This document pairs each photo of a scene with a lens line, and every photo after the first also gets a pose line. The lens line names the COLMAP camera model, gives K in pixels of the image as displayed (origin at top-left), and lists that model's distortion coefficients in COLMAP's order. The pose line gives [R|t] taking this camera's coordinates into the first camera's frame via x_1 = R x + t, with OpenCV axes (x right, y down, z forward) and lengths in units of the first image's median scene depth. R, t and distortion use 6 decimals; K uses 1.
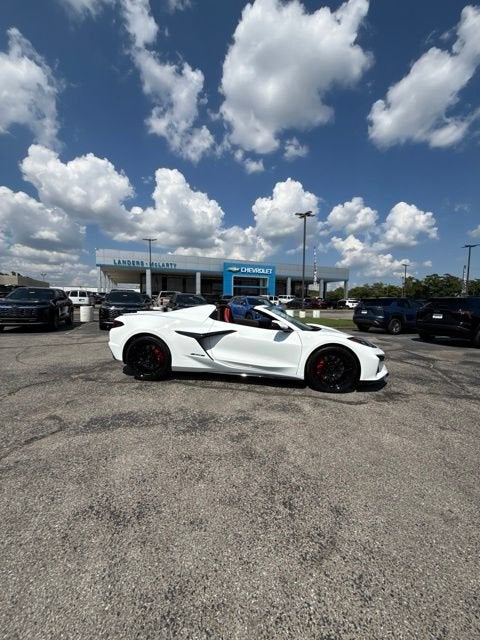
lens RADIAL K [[254.4, 0, 239.8], [0, 254.4, 318.6], [0, 0, 1]] dist [-0.000732, -0.000129]
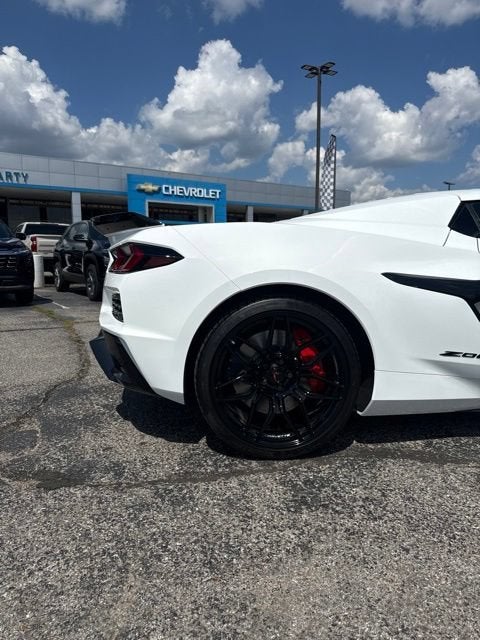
lens RADIAL K [[450.3, 0, 237.5], [0, 450.3, 317.0], [0, 0, 1]] dist [0.069874, -0.104213]
pose [[0.979553, -0.039450, 0.197281, -0.241380], [0.025054, 0.996873, 0.074943, 0.025726], [-0.199620, -0.068467, 0.977478, 0.260988]]
